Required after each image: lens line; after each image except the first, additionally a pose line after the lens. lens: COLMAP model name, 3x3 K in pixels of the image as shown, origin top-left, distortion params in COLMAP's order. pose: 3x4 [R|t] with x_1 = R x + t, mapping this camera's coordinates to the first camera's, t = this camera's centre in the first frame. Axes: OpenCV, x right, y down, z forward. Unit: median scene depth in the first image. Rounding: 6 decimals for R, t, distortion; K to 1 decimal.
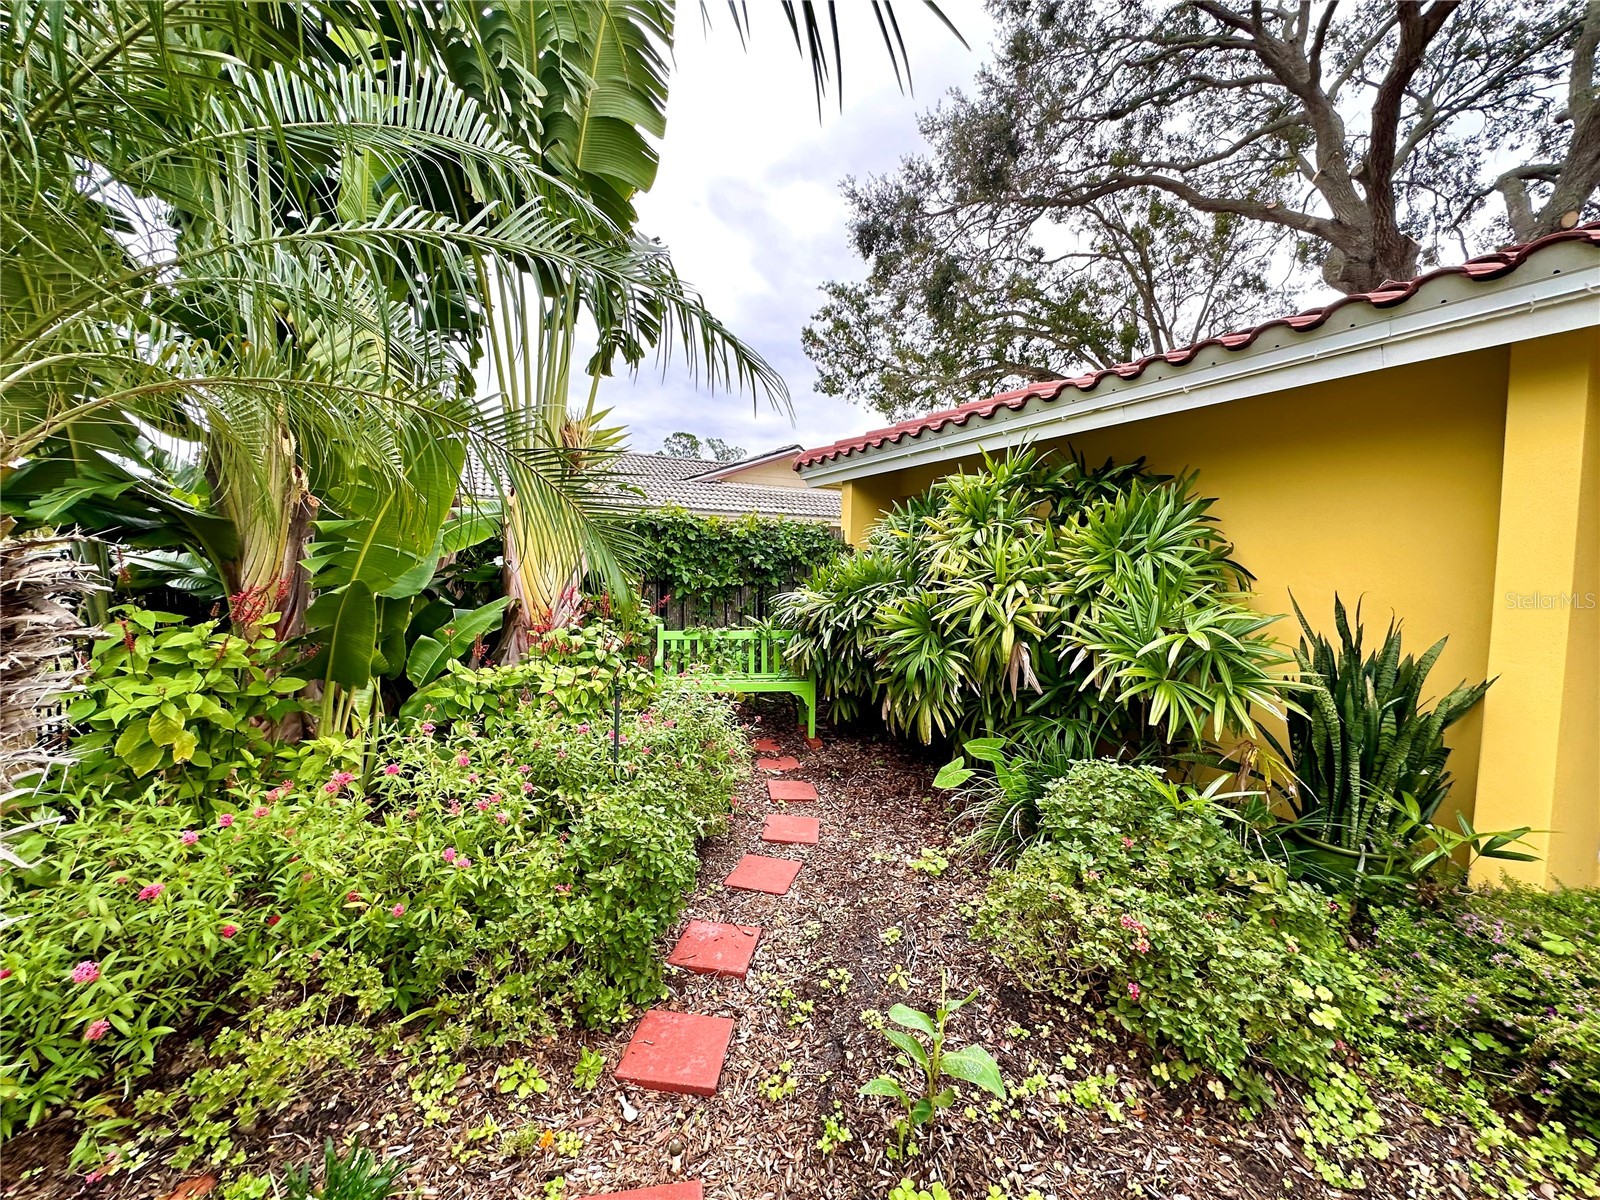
lens RADIAL K [[638.9, 0, 801.8], [0, 638.9, 599.5], [0, 0, 1]] dist [-0.001613, 0.000138]
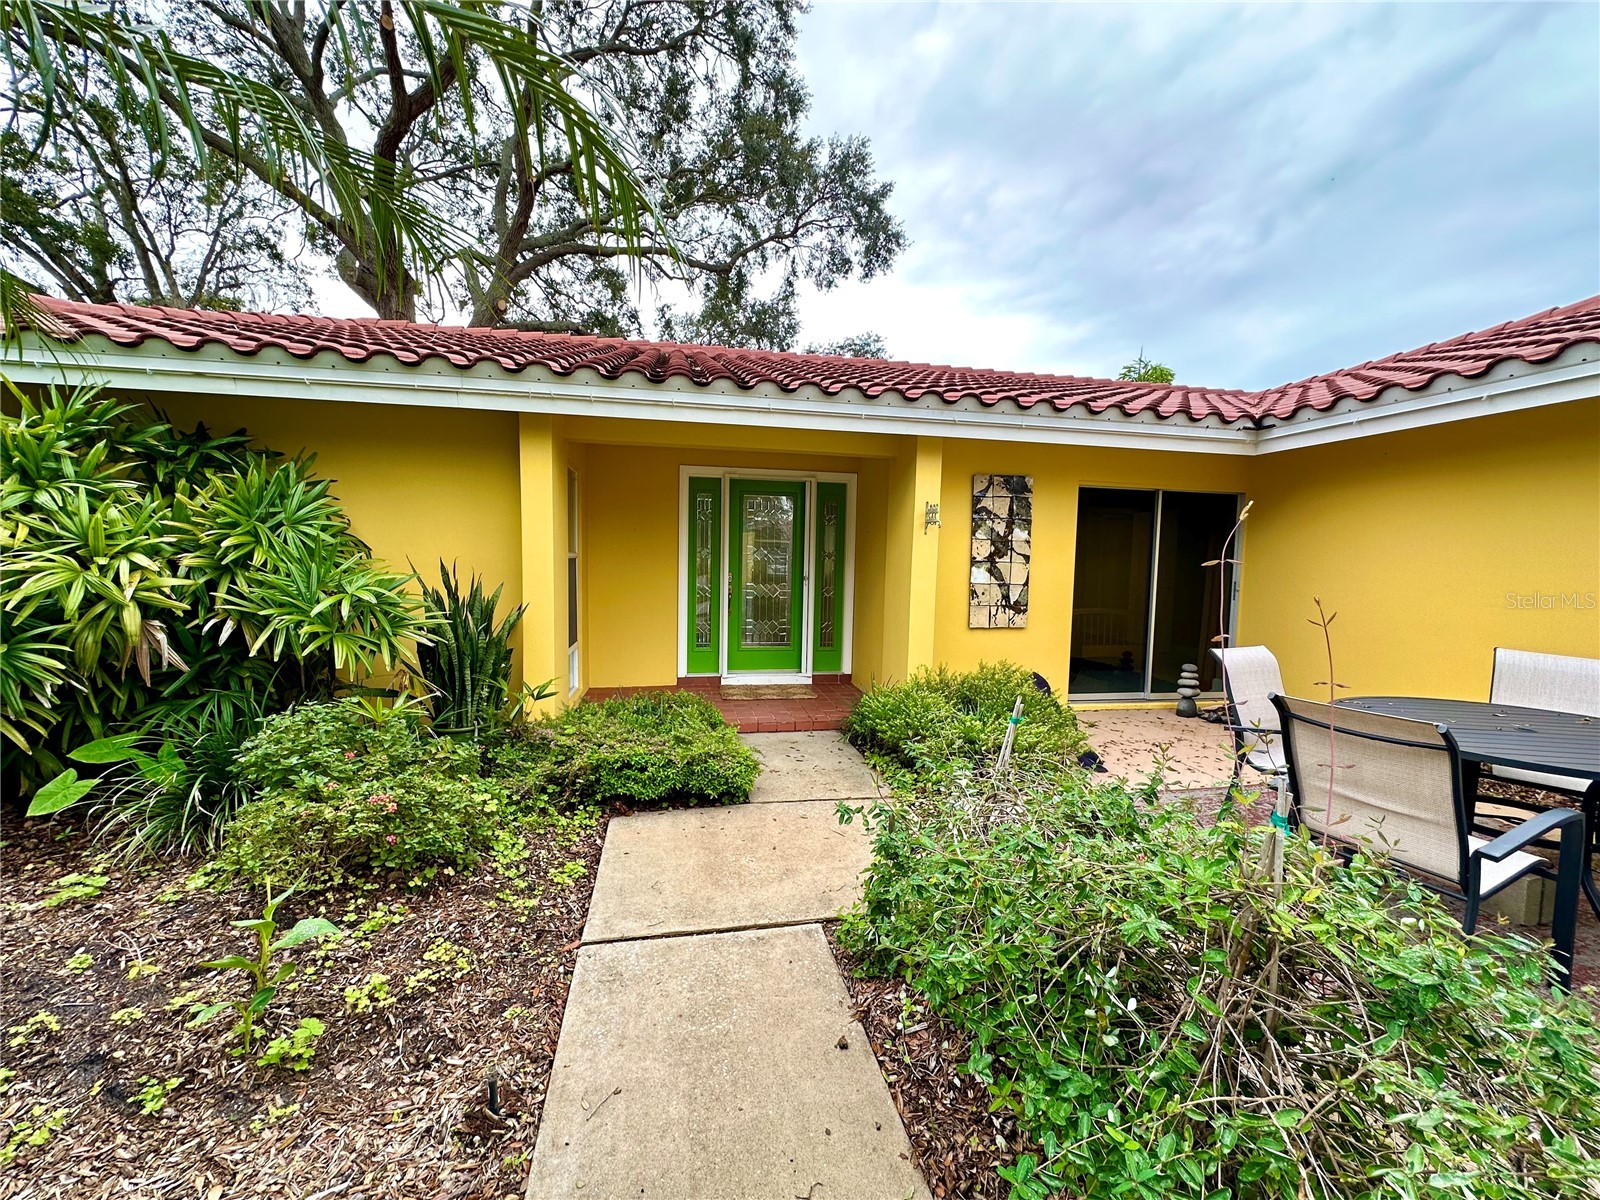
lens RADIAL K [[638.9, 0, 801.8], [0, 638.9, 599.5], [0, 0, 1]] dist [-0.001613, 0.000138]
pose [[0.262514, -0.080803, 0.961539, -0.260667], [0.043800, 0.996458, 0.071779, 0.011512], [-0.963934, 0.023273, 0.265123, -0.121271]]
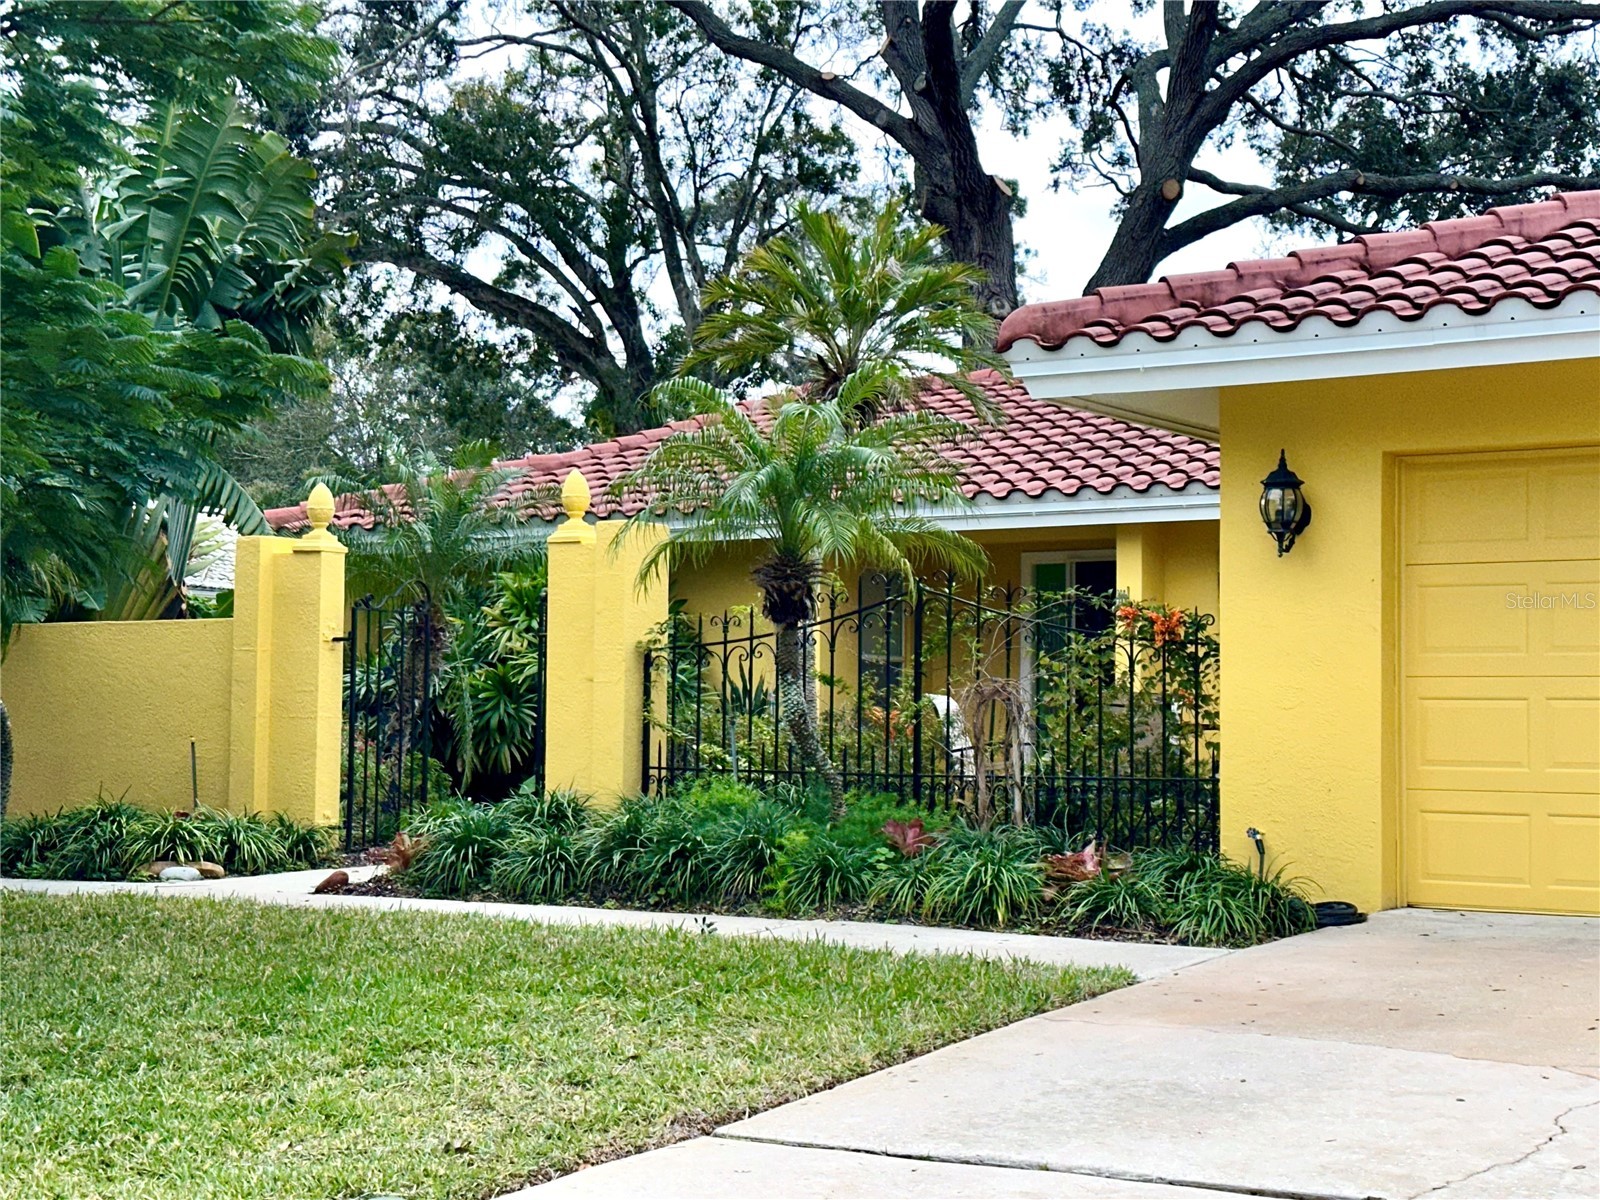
lens RADIAL K [[2595.6, 0, 800.0], [0, 2595.6, 600.0], [0, 0, 1]] dist [0.147570, -0.061467]
pose [[0.859429, 0.014018, 0.511063, -2.153384], [0.040228, 0.994670, -0.094933, 0.416301], [-0.509670, 0.102148, 0.854285, -4.187604]]
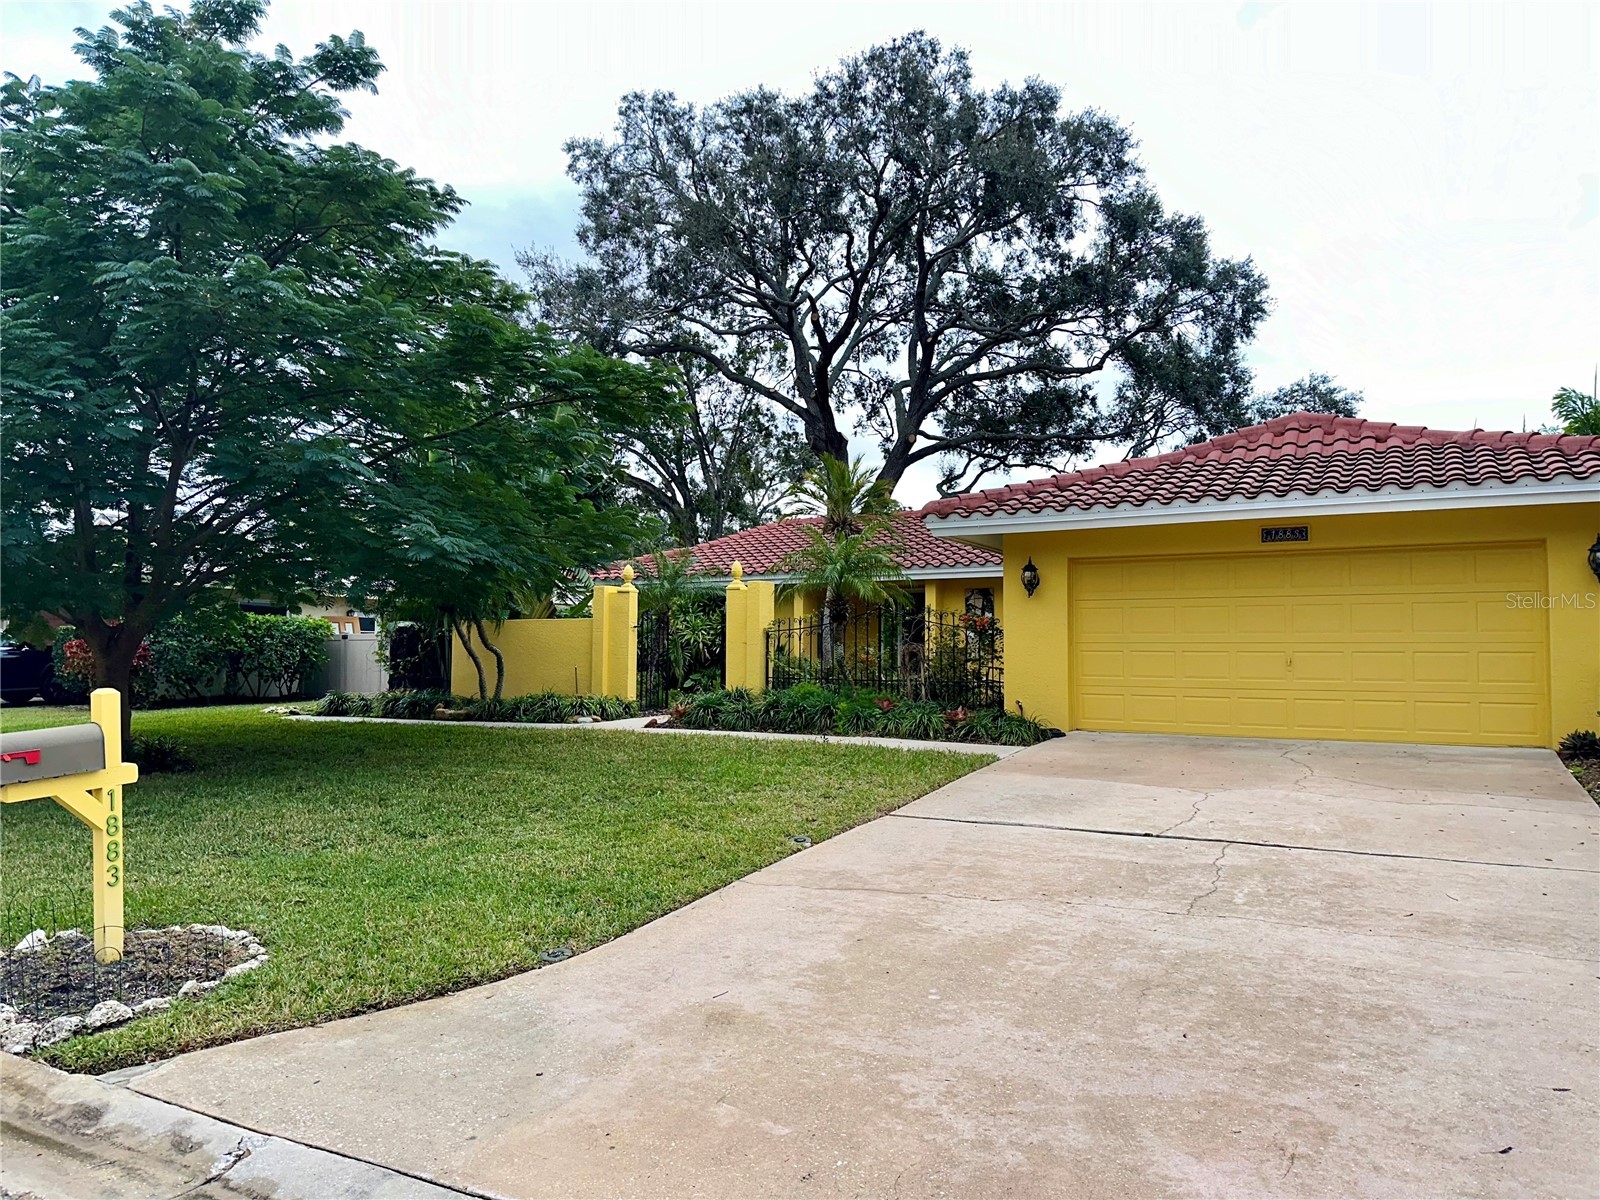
lens RADIAL K [[1103.1, 0, 800.0], [0, 1103.1, 600.0], [0, 0, 1]] dist [0.162538, -0.000361]
pose [[0.816182, 0.015181, 0.577595, -2.714076], [0.046441, 0.994697, -0.091769, 0.385196], [-0.575925, 0.101724, 0.811149, -4.245948]]
